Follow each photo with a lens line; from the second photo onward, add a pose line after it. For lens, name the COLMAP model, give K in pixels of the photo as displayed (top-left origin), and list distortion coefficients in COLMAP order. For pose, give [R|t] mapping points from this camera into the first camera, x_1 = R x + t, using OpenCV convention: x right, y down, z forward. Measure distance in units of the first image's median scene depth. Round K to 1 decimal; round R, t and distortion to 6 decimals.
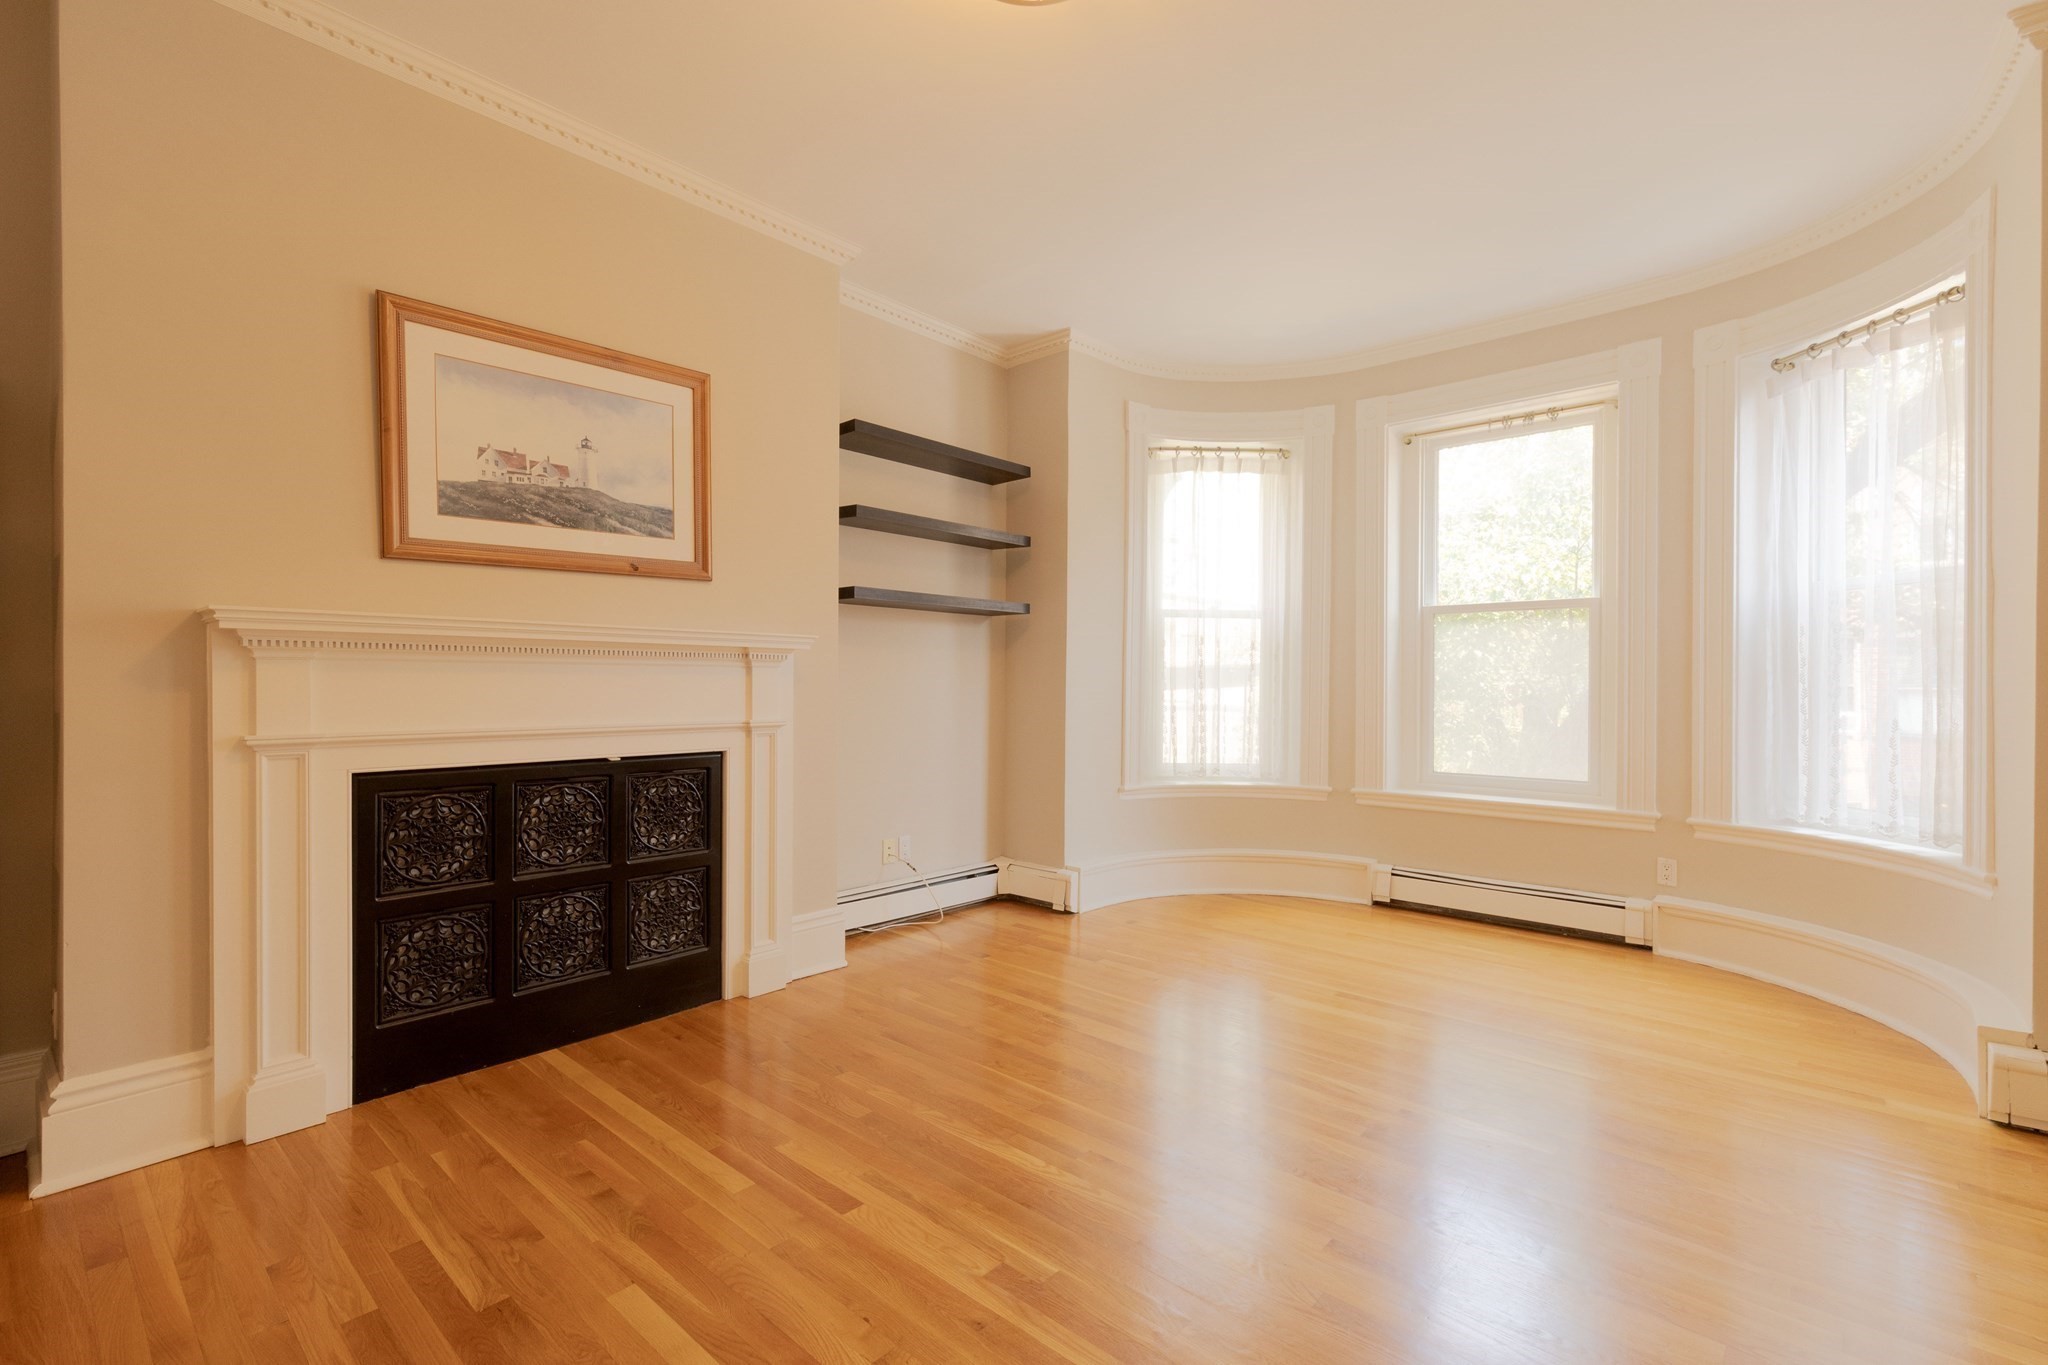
lens RADIAL K [[921.0, 0, 1012.0], [0, 921.0, 687.1], [0, 0, 1]] dist [0.002944, 0.000570]
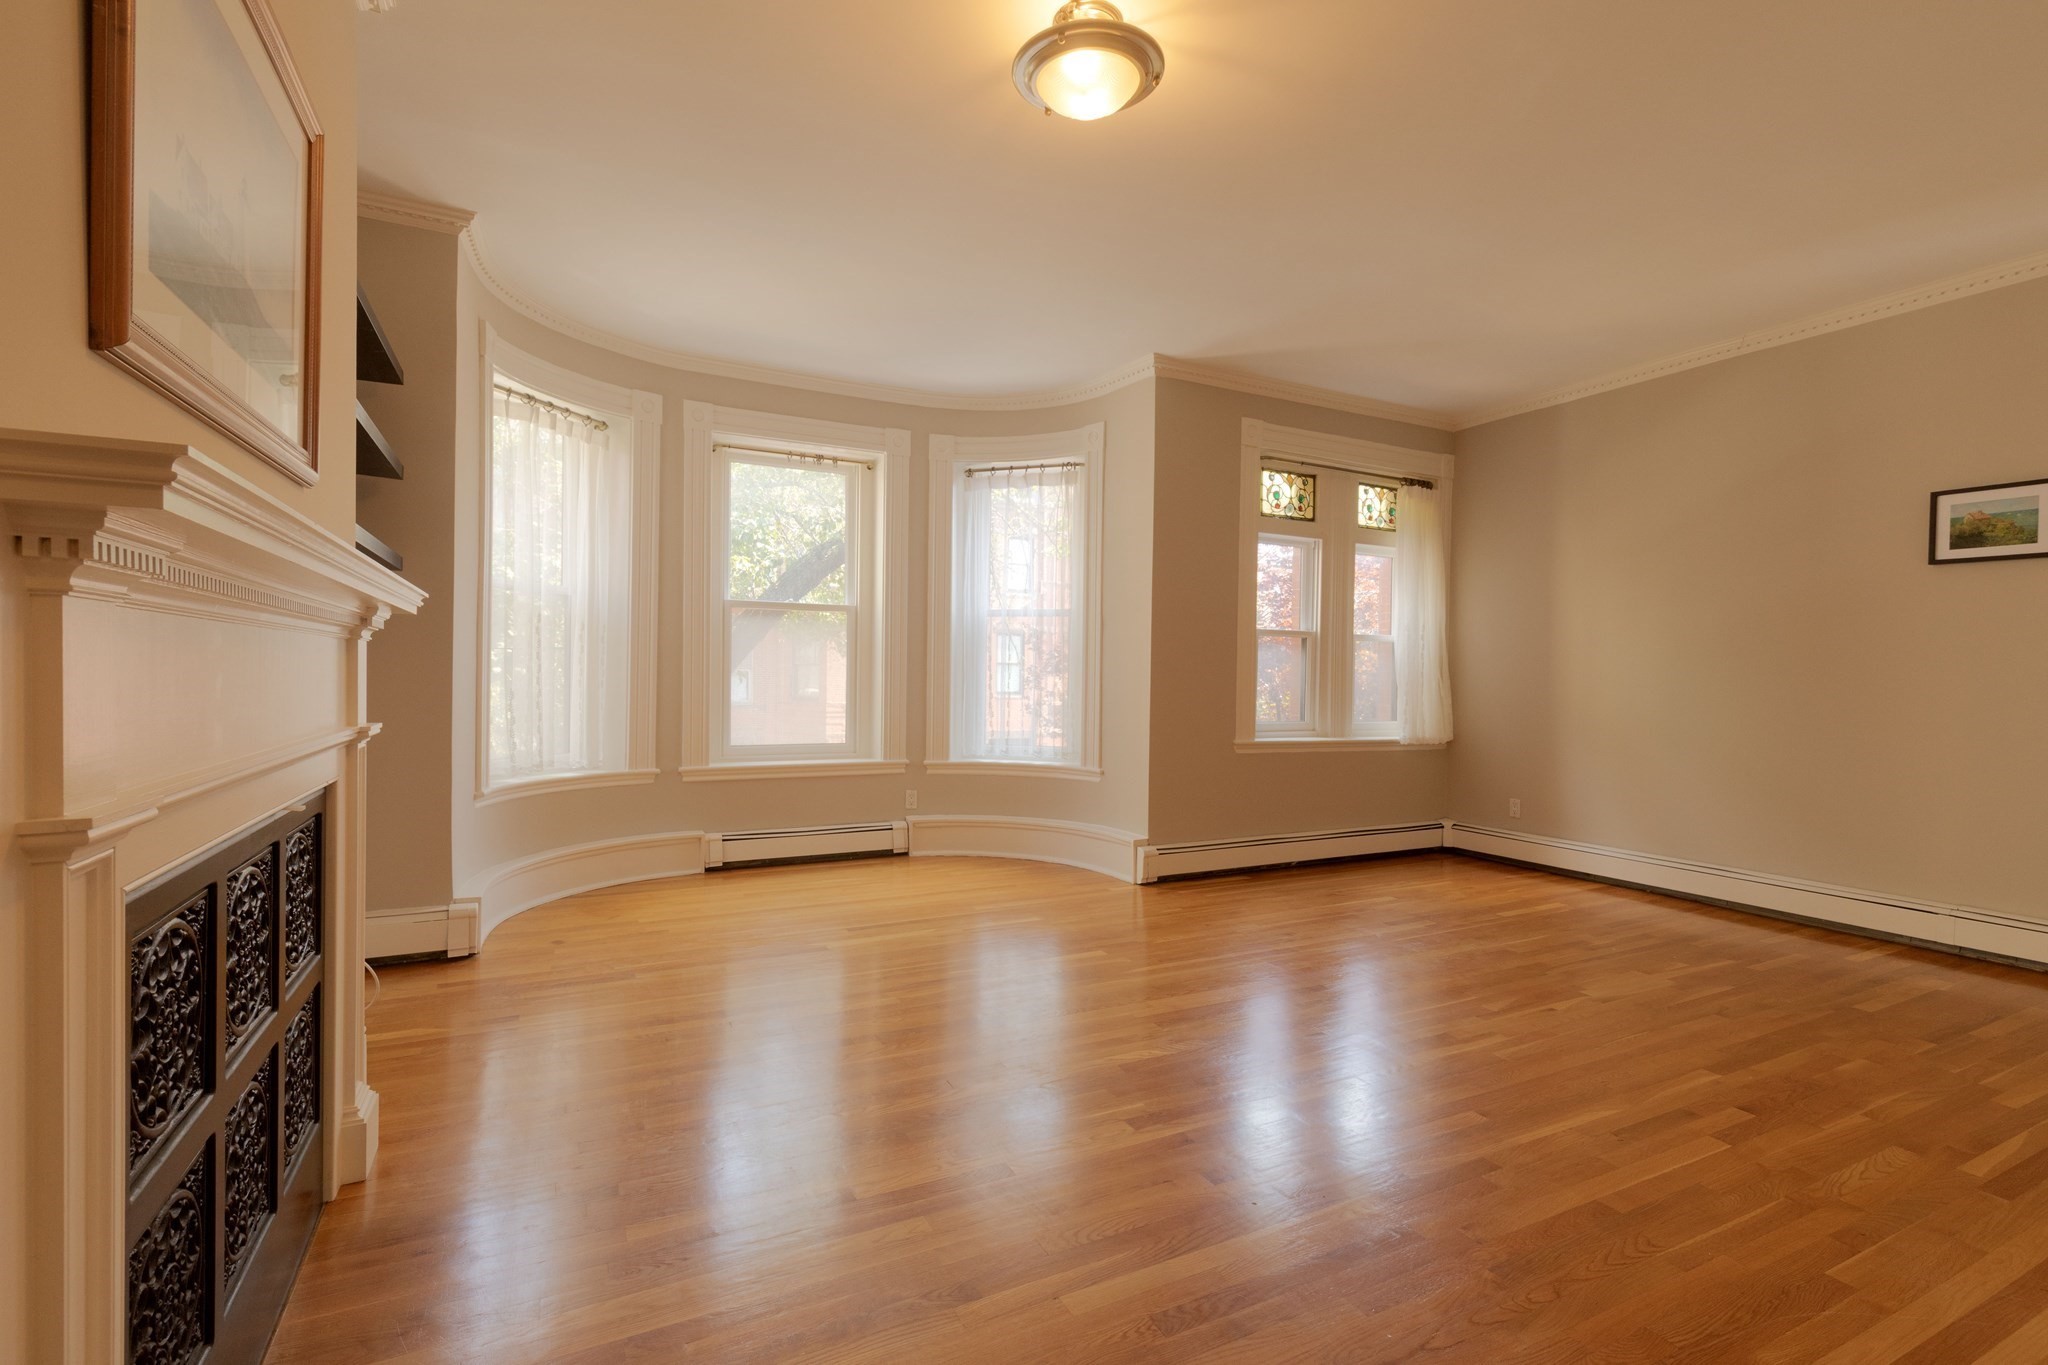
lens RADIAL K [[919.6, 0, 1030.3], [0, 919.6, 684.3], [0, 0, 1]] dist [-0.001782, 0.000242]
pose [[0.346784, -0.008977, 0.937902, -0.717168], [-0.007364, 0.999897, 0.012293, -0.001571], [-0.937916, -0.011169, 0.346682, 0.392781]]
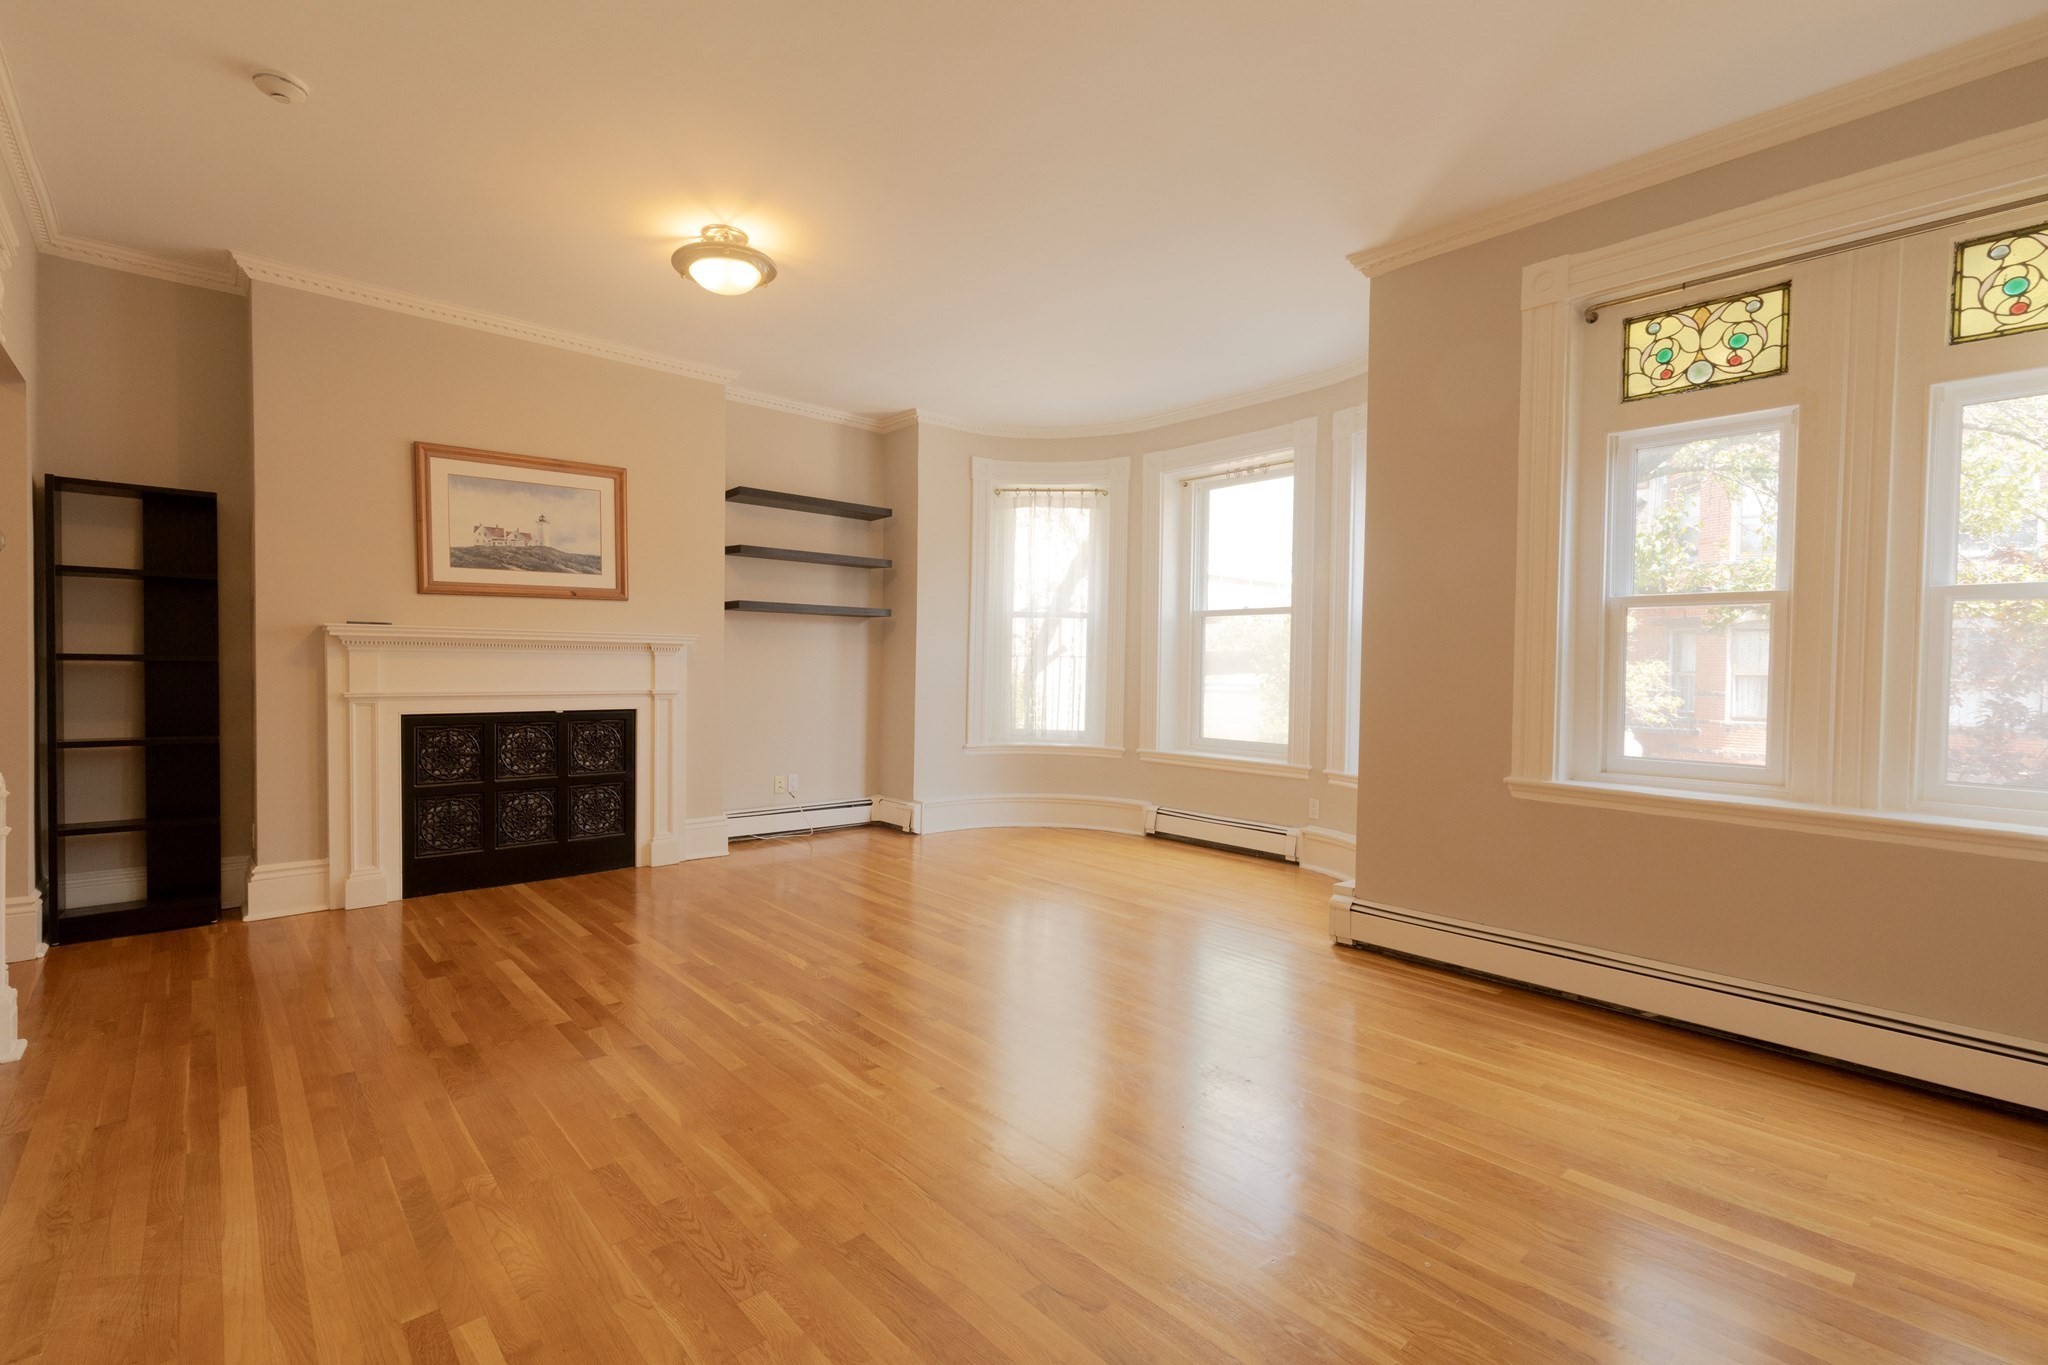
lens RADIAL K [[921.0, 0, 1012.0], [0, 921.0, 687.1], [0, 0, 1]] dist [0.002944, 0.000570]
pose [[0.993918, 0.010356, -0.109637, 0.503326], [-0.008329, 0.999786, 0.018934, -0.002969], [0.109809, -0.017906, 0.993791, -0.495162]]
